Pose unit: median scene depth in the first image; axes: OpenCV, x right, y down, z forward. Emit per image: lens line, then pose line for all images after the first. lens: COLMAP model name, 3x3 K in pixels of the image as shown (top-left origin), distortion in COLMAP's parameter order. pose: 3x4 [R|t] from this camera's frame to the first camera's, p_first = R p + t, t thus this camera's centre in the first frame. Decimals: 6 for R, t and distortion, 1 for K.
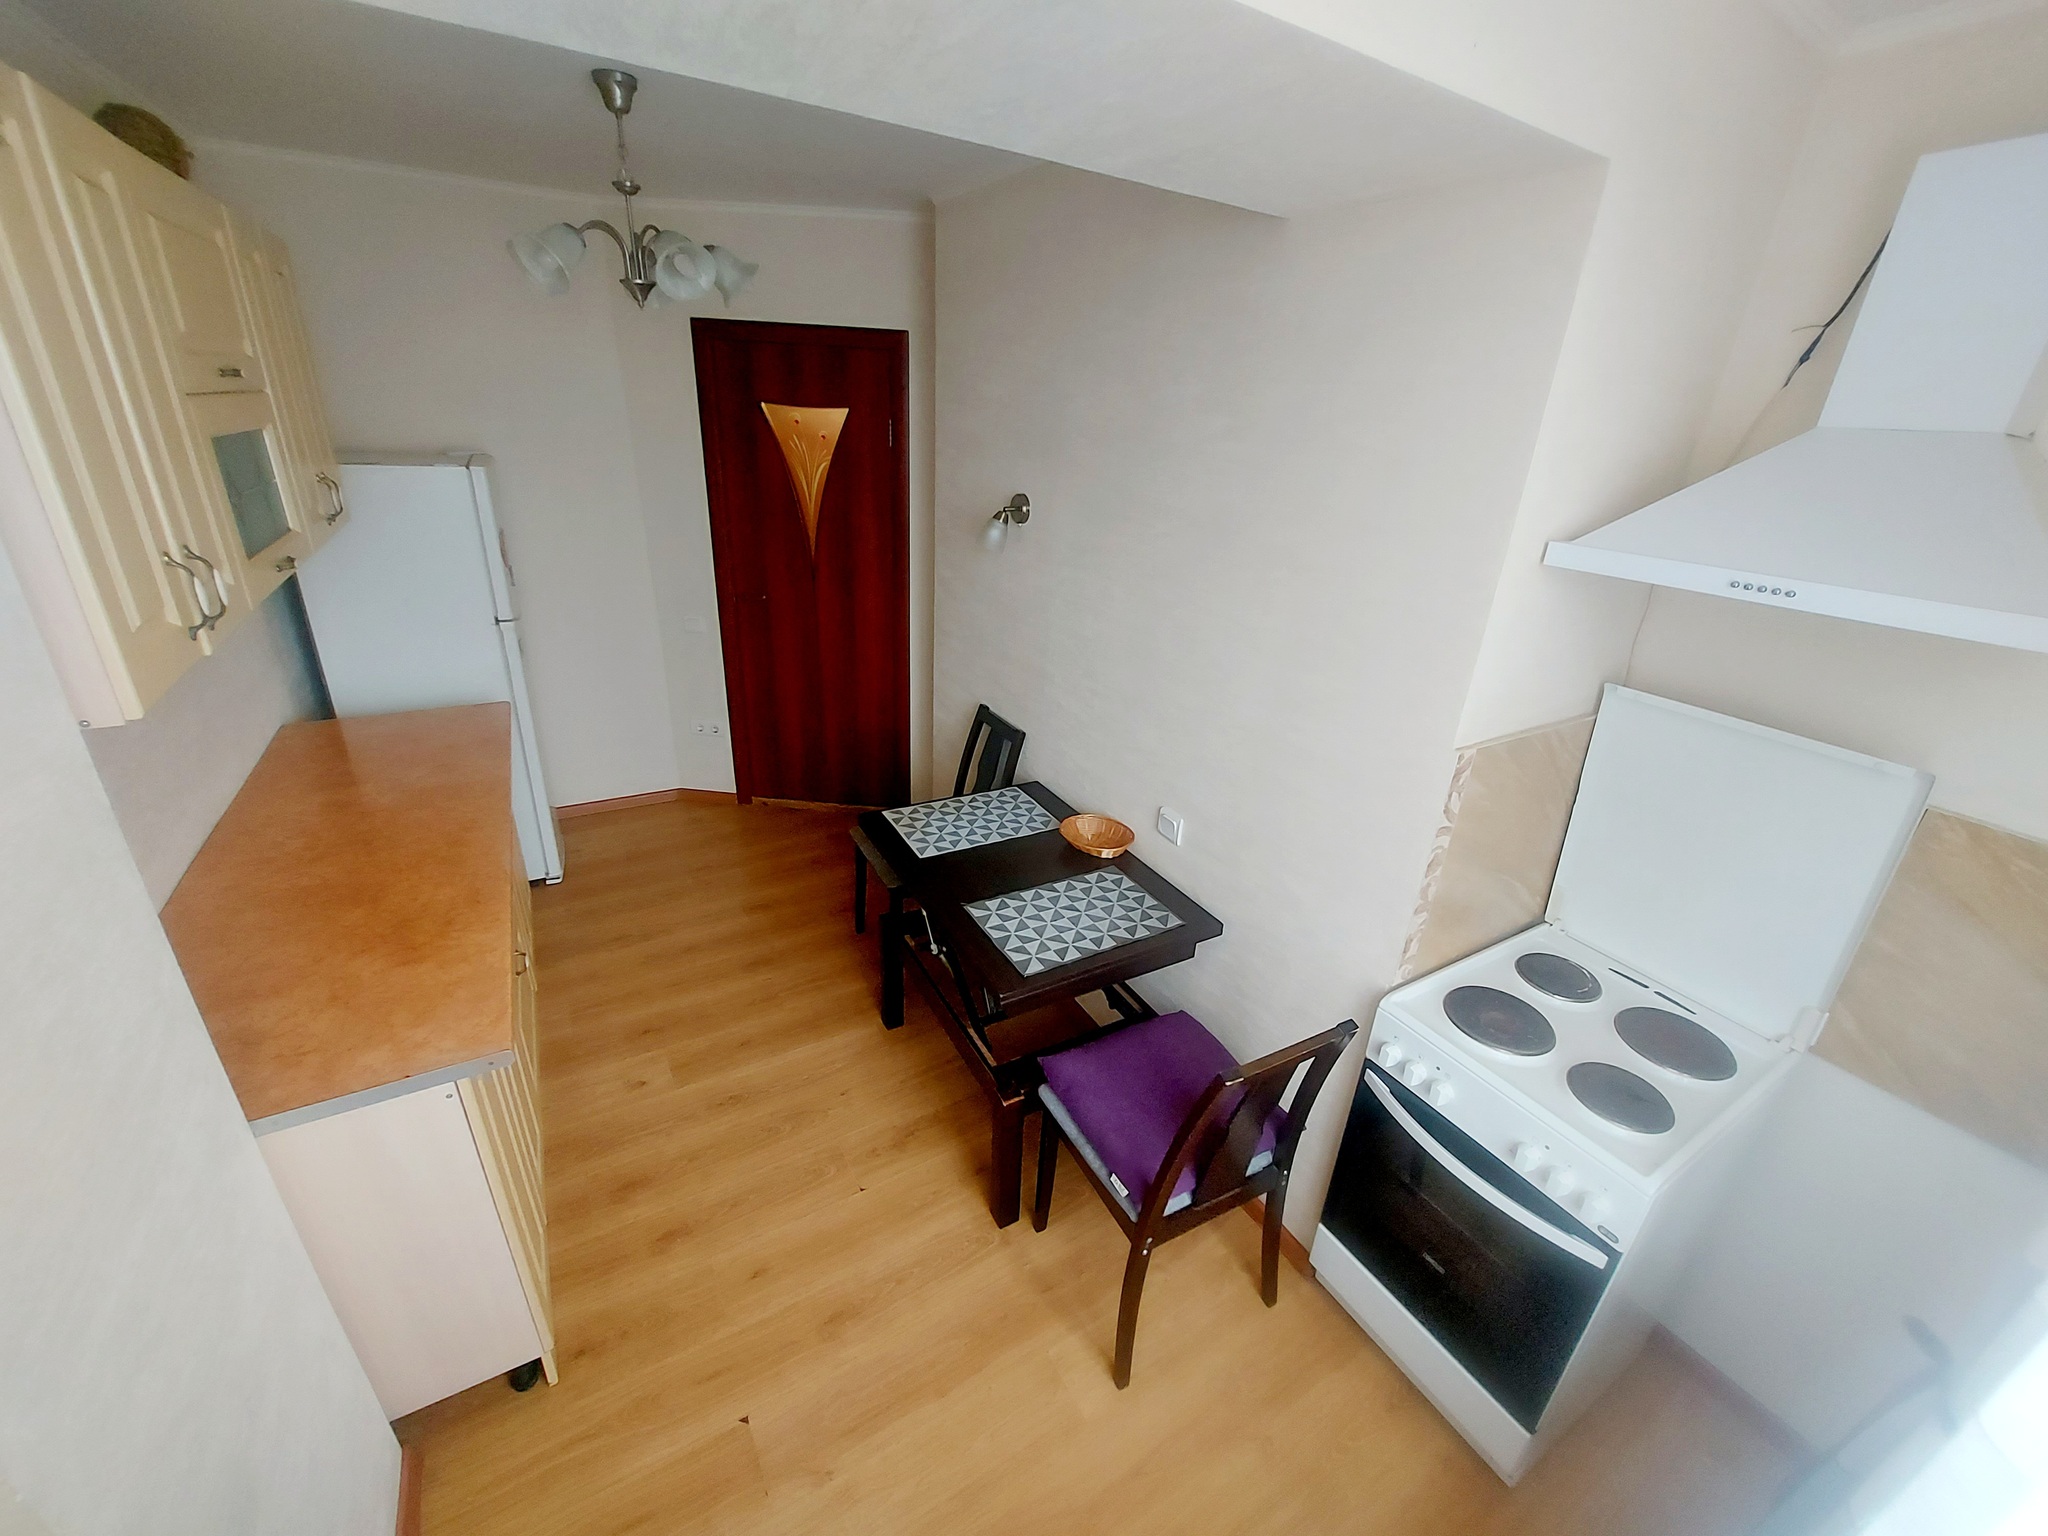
lens RADIAL K [[809.0, 0, 1039.4], [0, 809.0, 768.6], [0, 0, 1]] dist [-0.018362, 0.000097]
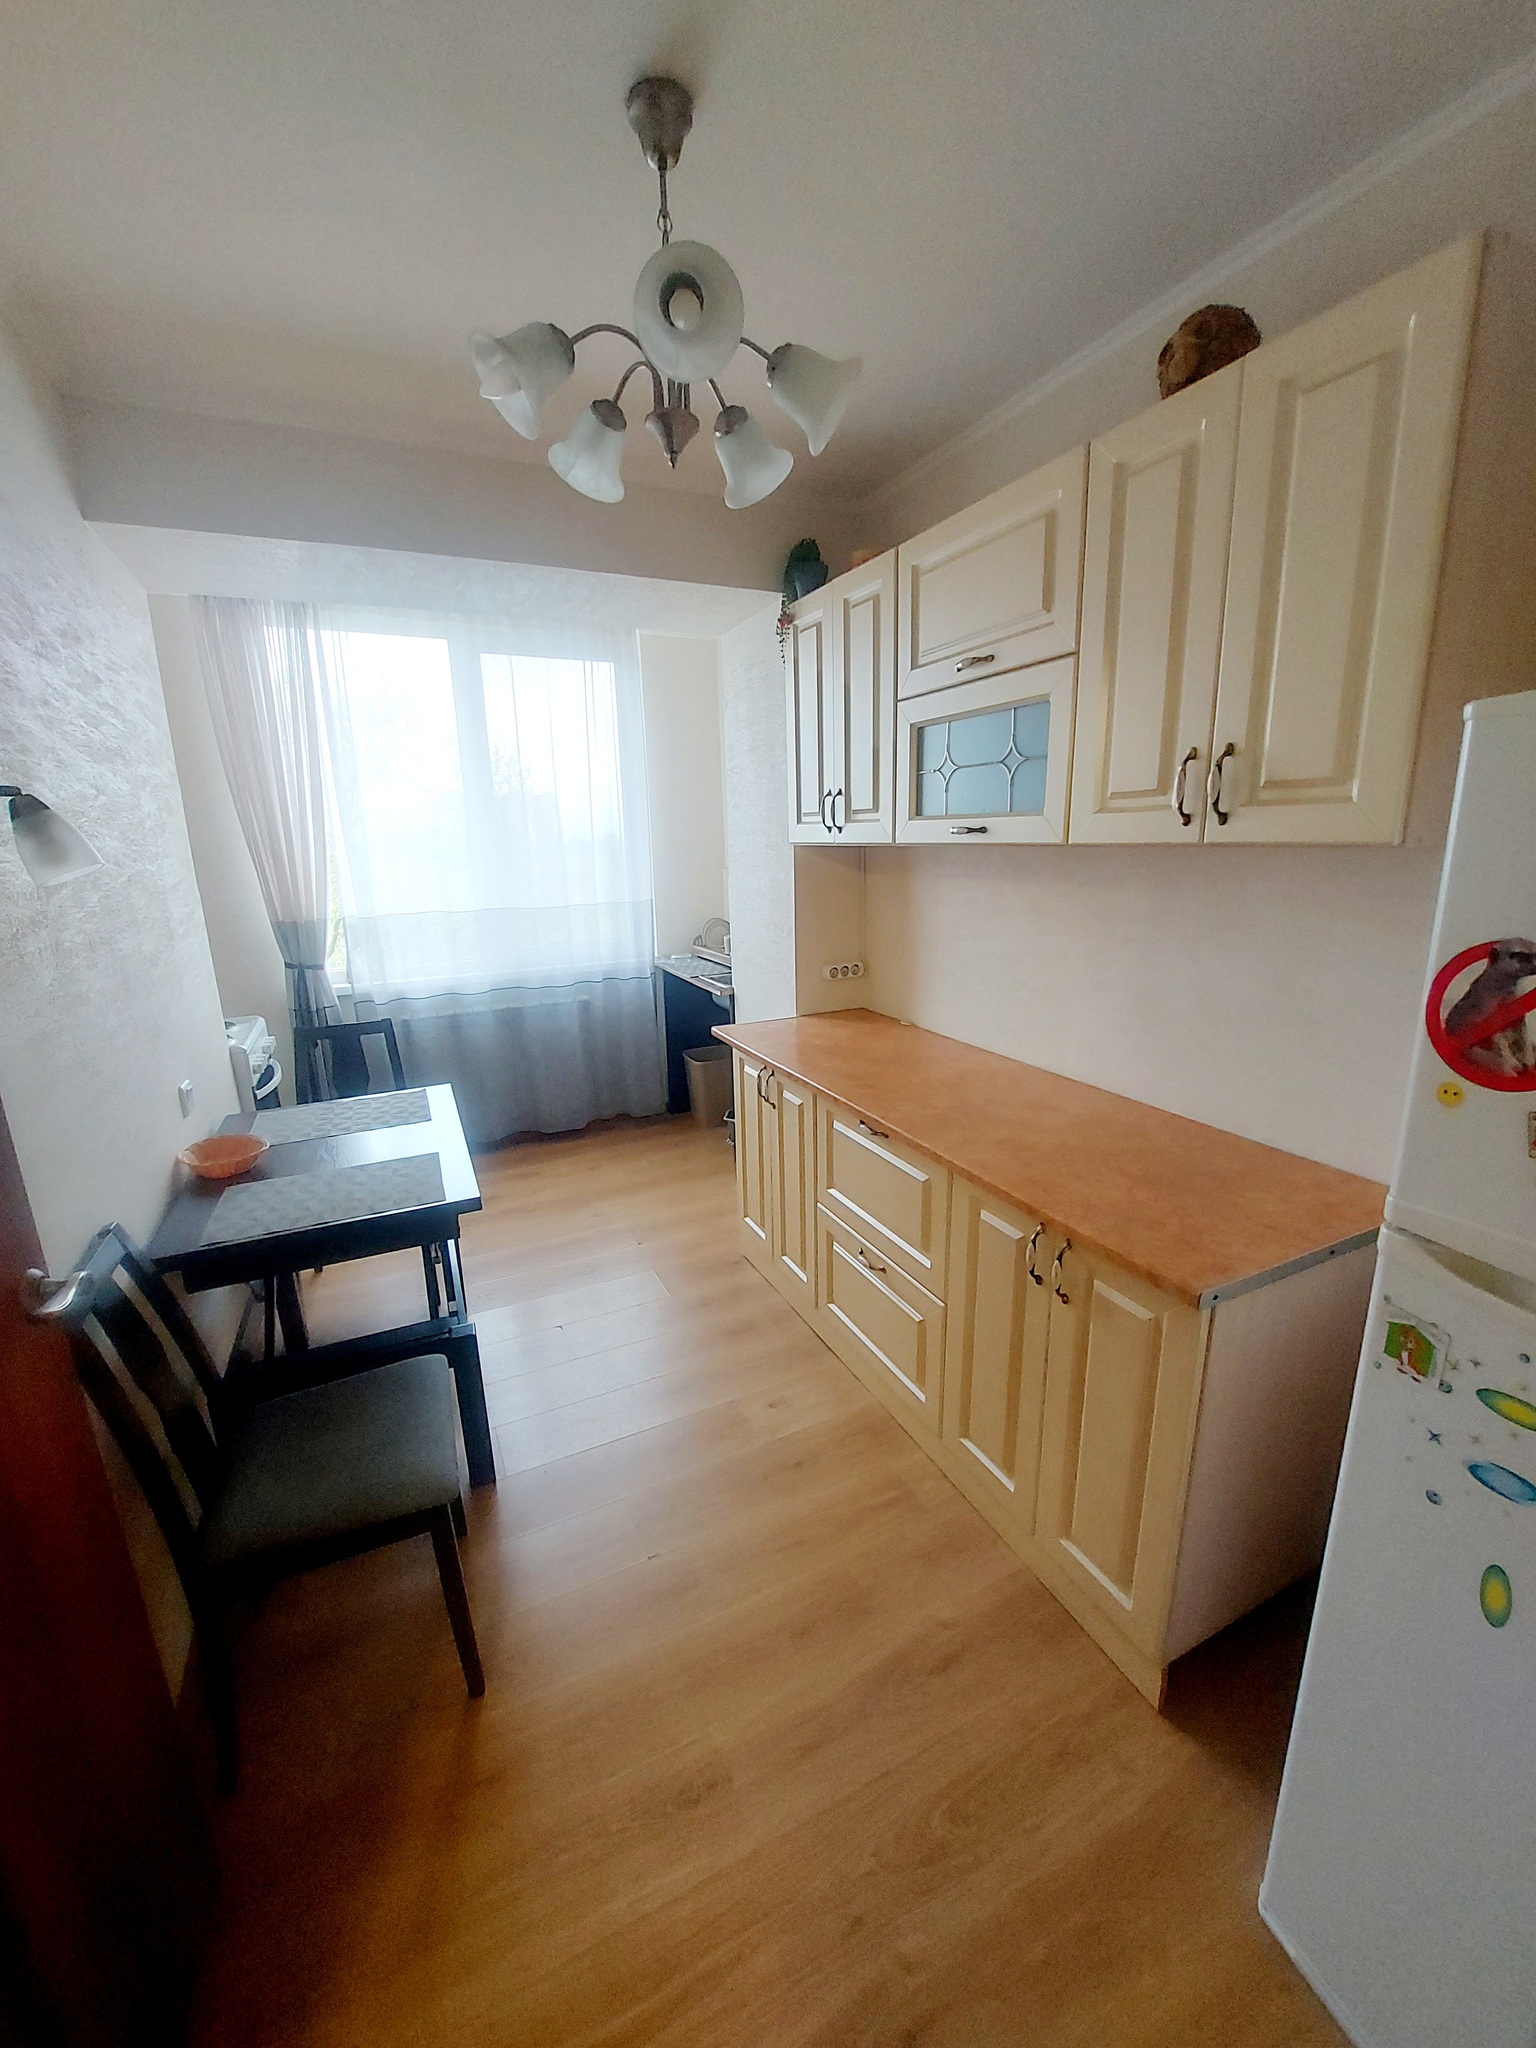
lens RADIAL K [[809.0, 0, 761.6], [0, 809.0, 1030.1], [0, 0, 1]] dist [-0.018362, 0.000097]
pose [[-0.994833, -0.053429, 0.086329, -0.705974], [0.010805, 0.789772, 0.613306, -0.669595], [-0.100948, 0.611069, -0.785114, 1.911999]]
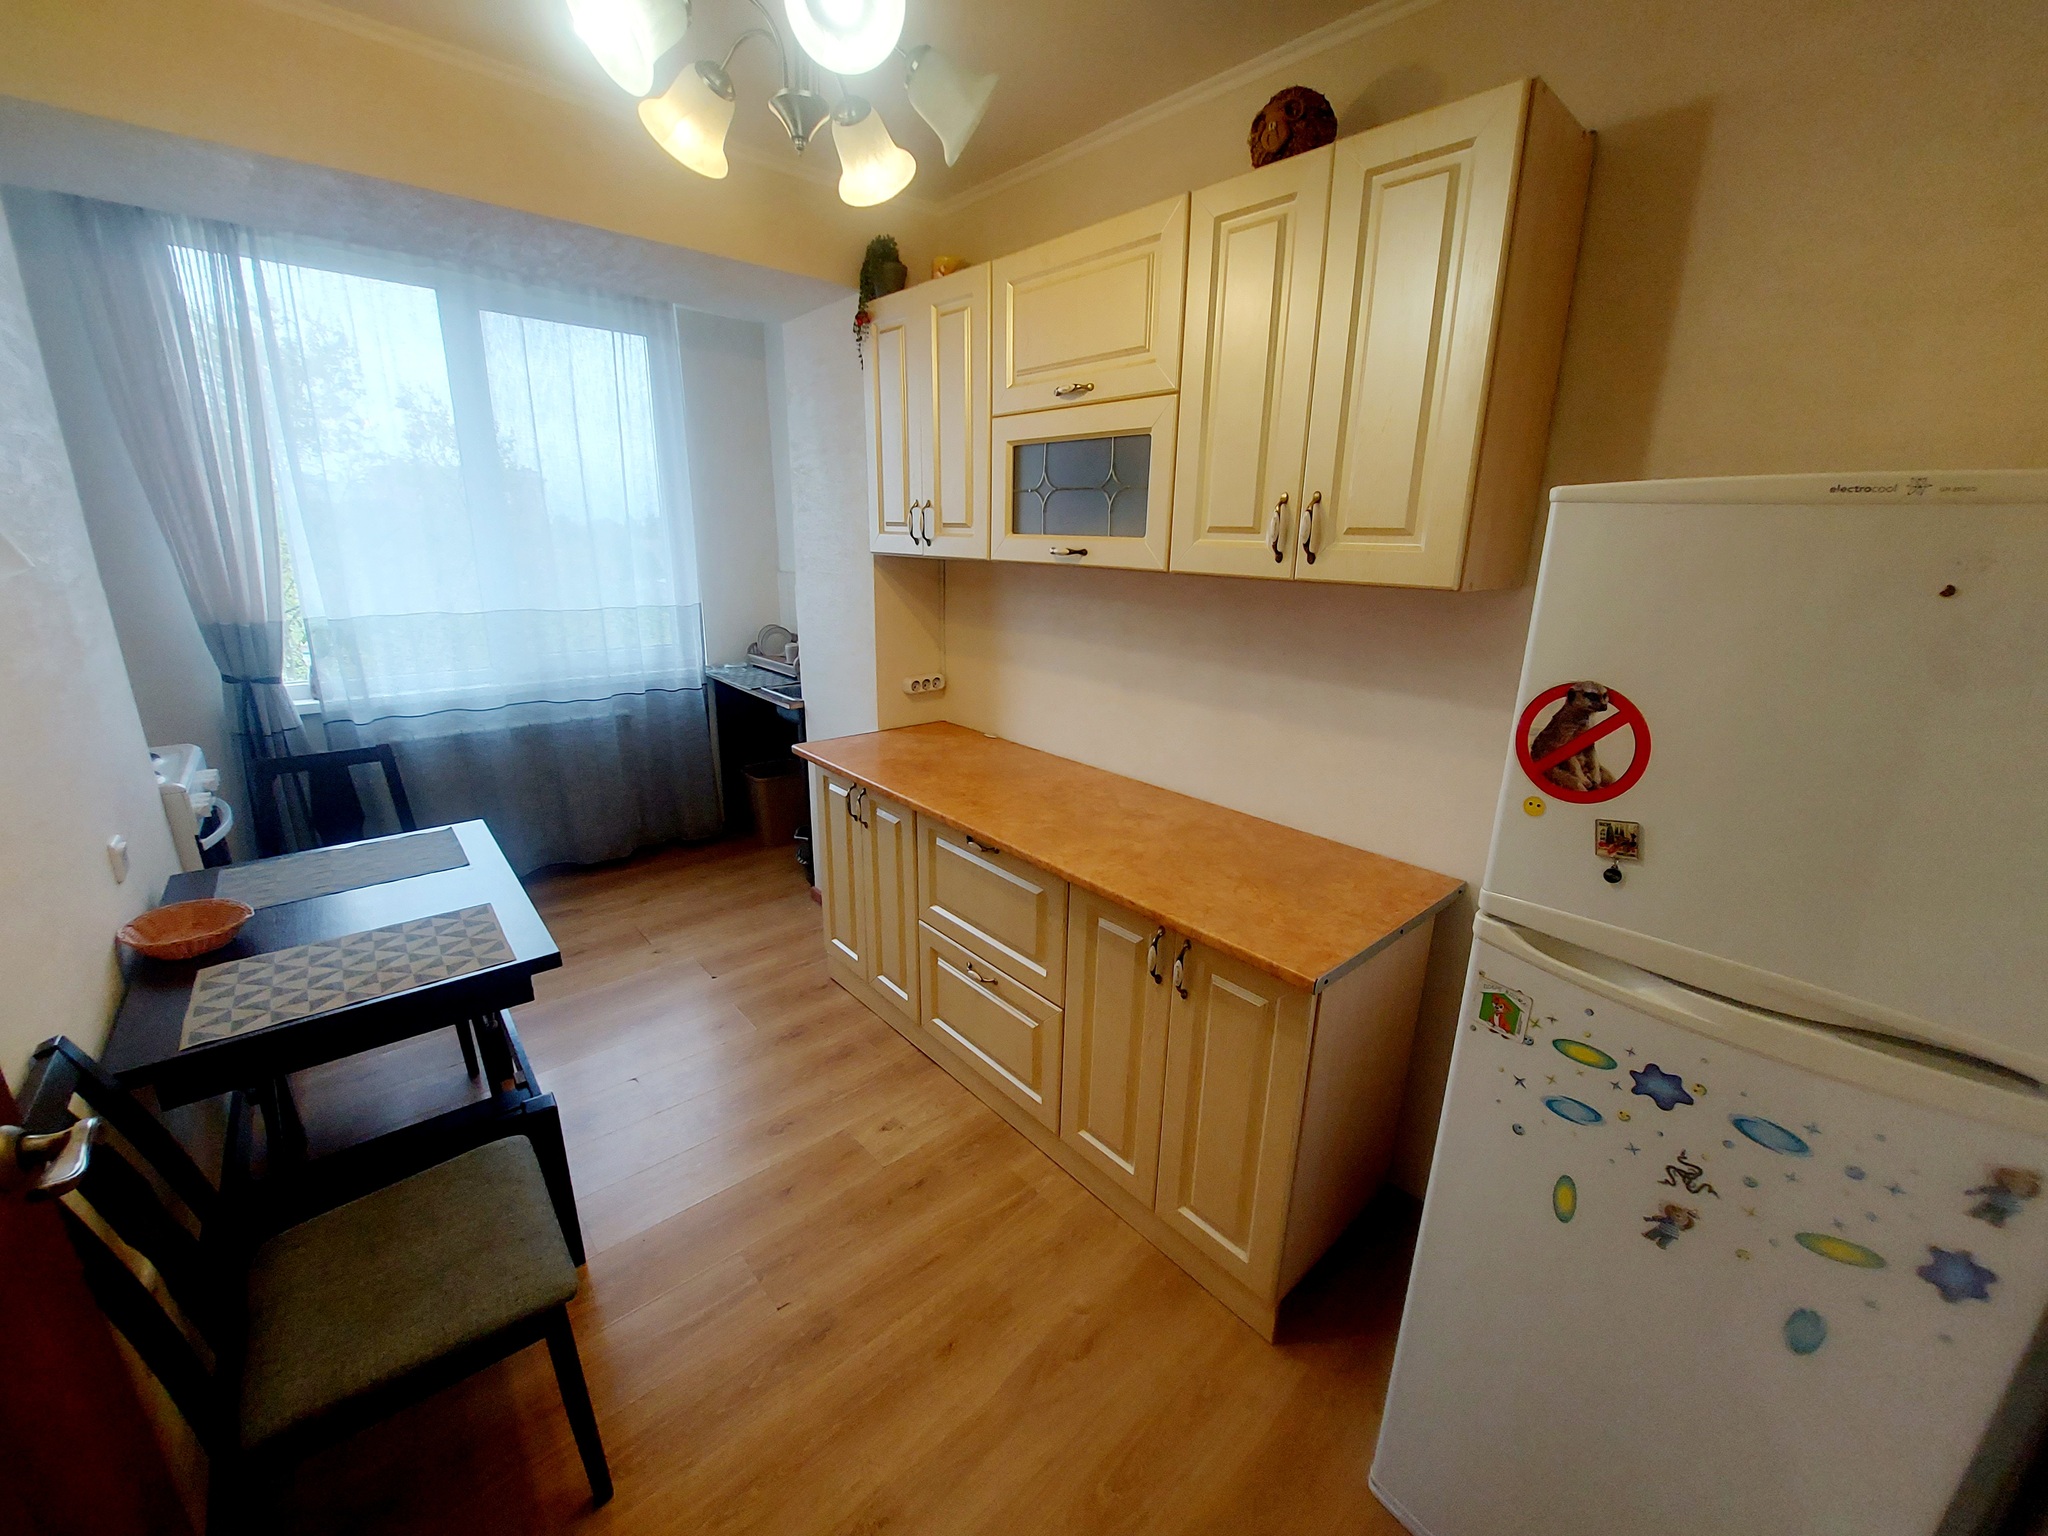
lens RADIAL K [[809.0, 0, 1034.5], [0, 809.0, 757.7], [0, 0, 1]] dist [-0.018362, 0.000097]
pose [[-0.978496, -0.023889, -0.204878, -0.607329], [-0.148229, 0.772154, 0.617905, -0.679041], [0.143436, 0.634987, -0.759090, 1.894753]]
